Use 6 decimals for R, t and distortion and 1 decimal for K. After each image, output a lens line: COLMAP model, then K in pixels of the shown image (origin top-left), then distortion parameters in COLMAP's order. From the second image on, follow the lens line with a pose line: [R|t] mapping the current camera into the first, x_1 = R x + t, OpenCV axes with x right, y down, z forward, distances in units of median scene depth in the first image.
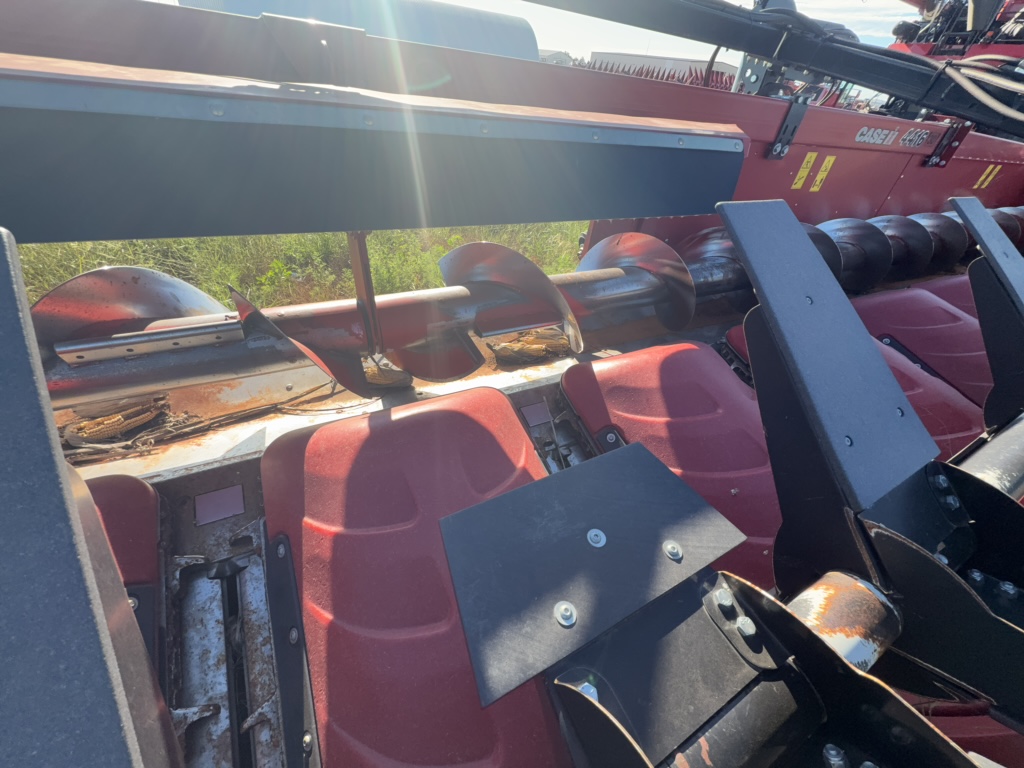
lens RADIAL K [[407.6, 0, 514.8], [0, 407.6, 385.5], [0, 0, 1]] dist [0.000723, -0.000019]
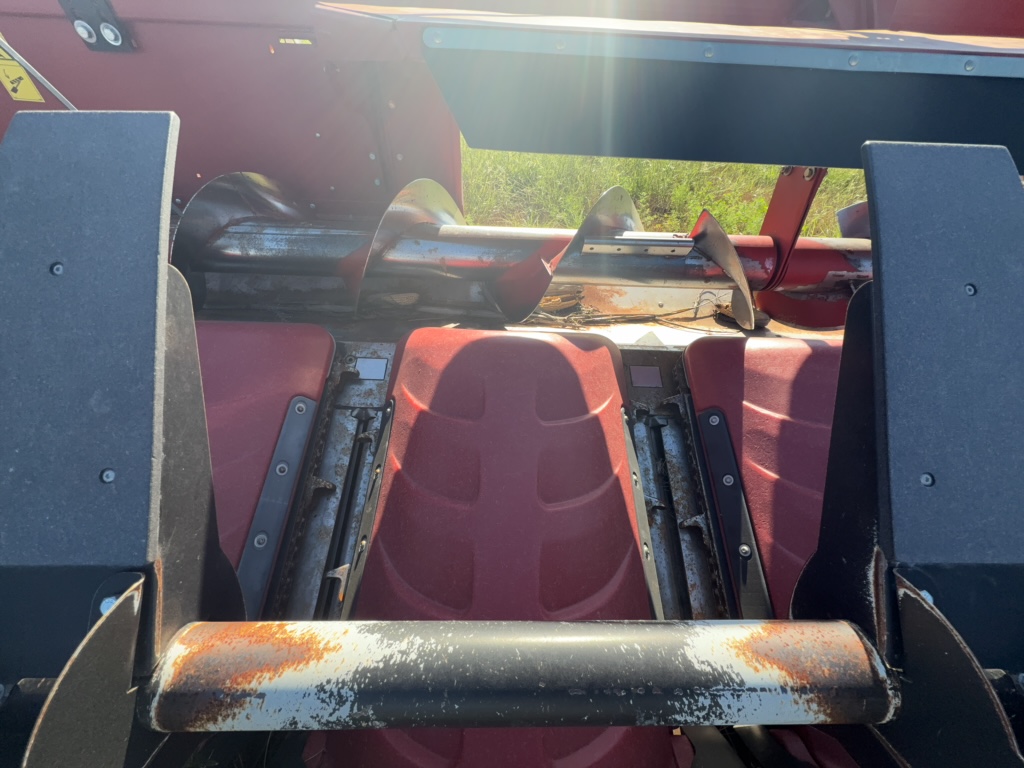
lens RADIAL K [[407.6, 0, 516.7], [0, 407.6, 384.5], [0, 0, 1]] dist [0.000723, -0.000019]
pose [[0.878133, 0.281952, -0.386504, -0.544395], [-0.241674, 0.958654, 0.150252, 0.208419], [0.412888, -0.038533, 0.909966, -0.375568]]
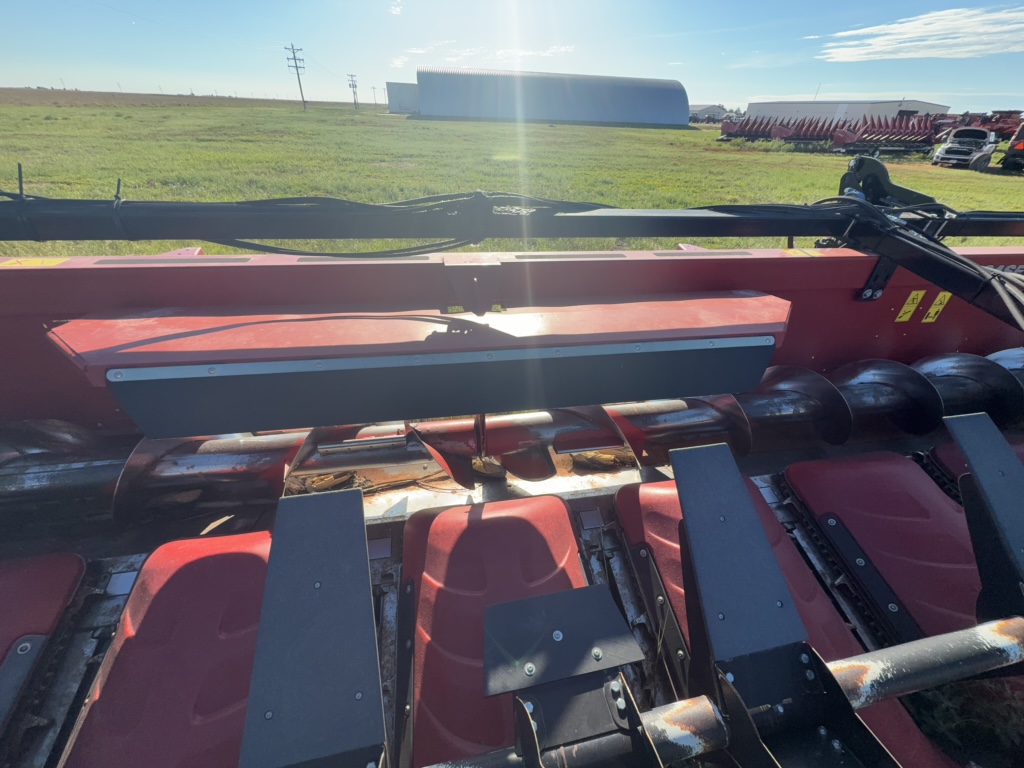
lens RADIAL K [[407.6, 0, 513.6], [0, 407.6, 386.6], [0, 0, 1]] dist [0.000723, -0.000019]
pose [[0.953063, 0.101037, -0.285416, 0.193412], [-0.129546, 0.988111, -0.082789, -0.277386], [0.273657, 0.115878, 0.954821, -0.479457]]
